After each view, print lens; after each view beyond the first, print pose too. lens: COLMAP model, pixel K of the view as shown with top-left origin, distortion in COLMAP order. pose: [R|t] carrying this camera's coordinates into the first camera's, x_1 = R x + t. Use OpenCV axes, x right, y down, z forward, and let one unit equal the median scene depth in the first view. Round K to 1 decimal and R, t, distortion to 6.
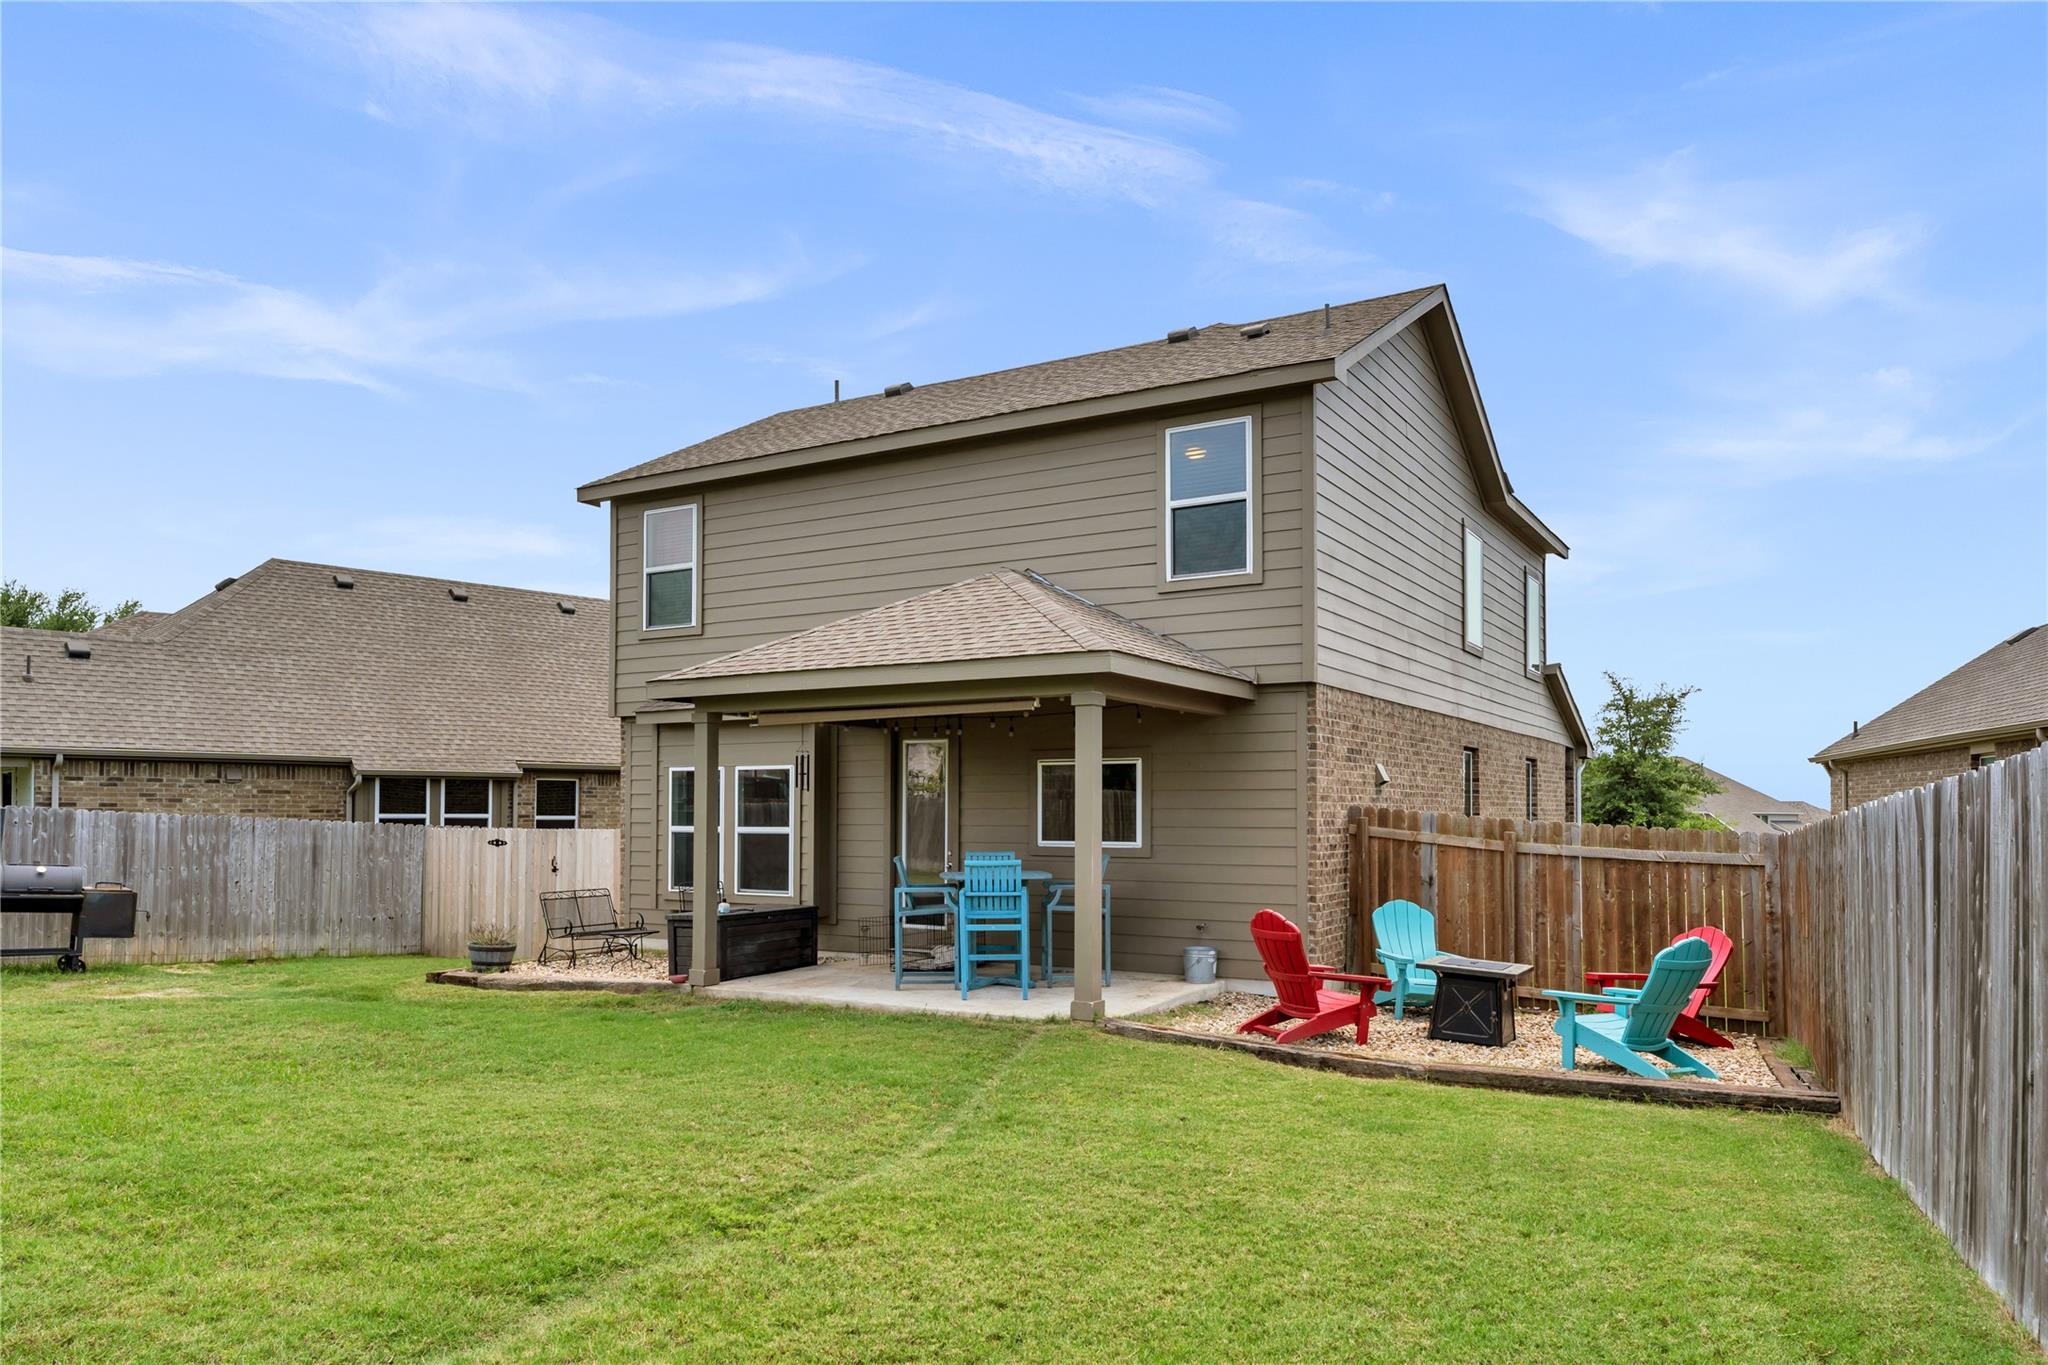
lens RADIAL K [[1377.6, 0, 998.7], [0, 1377.6, 768.5], [0, 0, 1]] dist [0.003641, 0.001004]
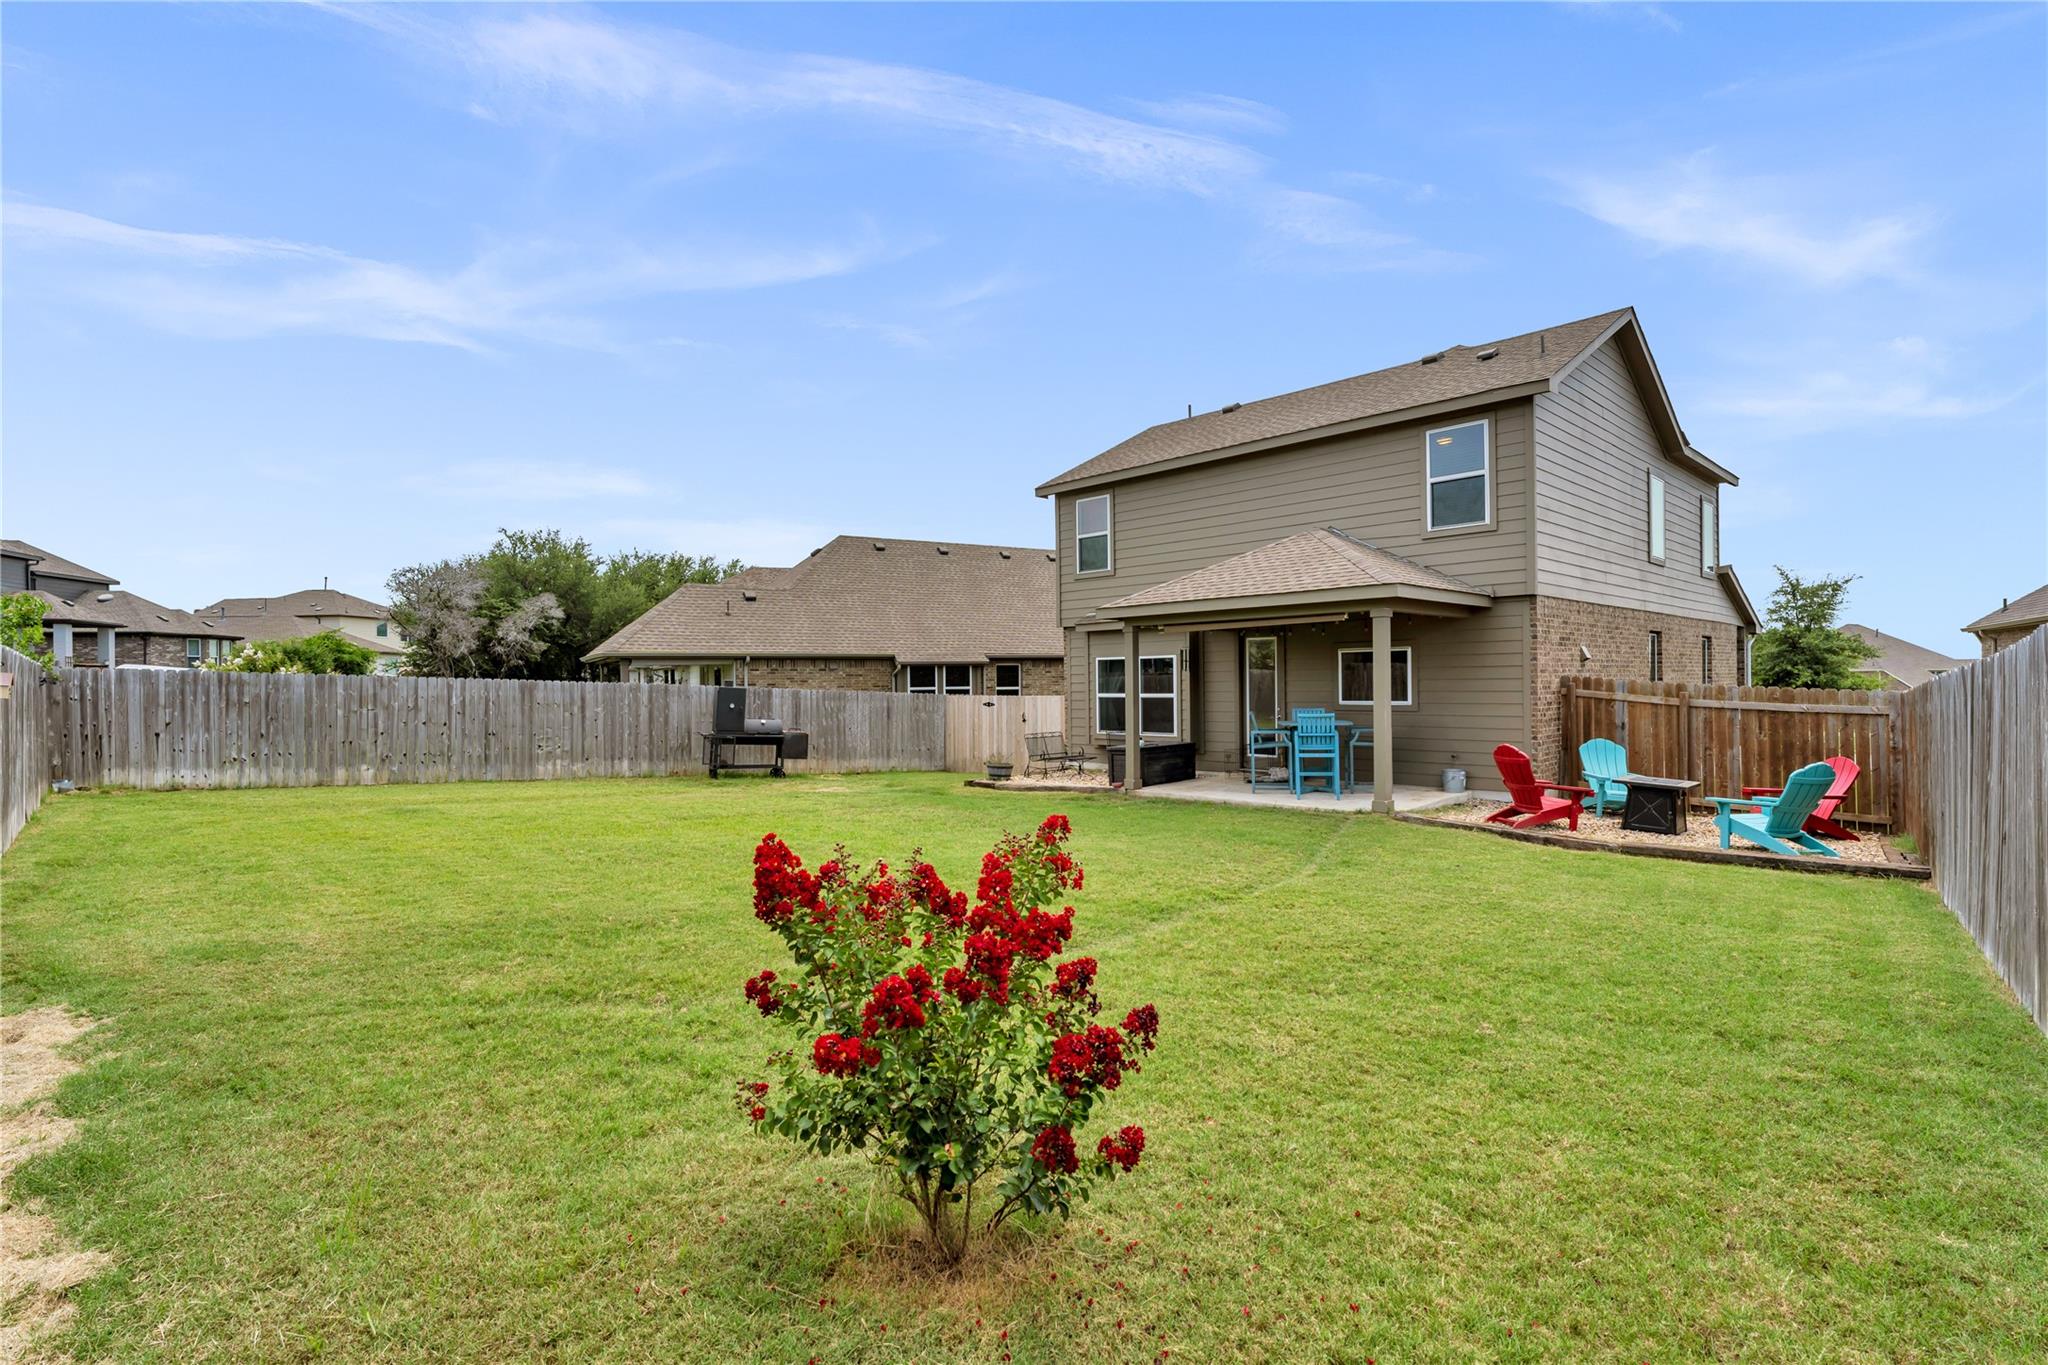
lens RADIAL K [[946.0, 0, 1024.0], [0, 946.0, 682.5], [0, 0, 1]] dist [-0.001667, -0.000396]
pose [[0.965780, -0.013976, -0.258987, -0.041805], [0.022664, 0.999275, 0.030590, -0.010078], [0.258372, -0.035413, 0.965396, -0.136956]]
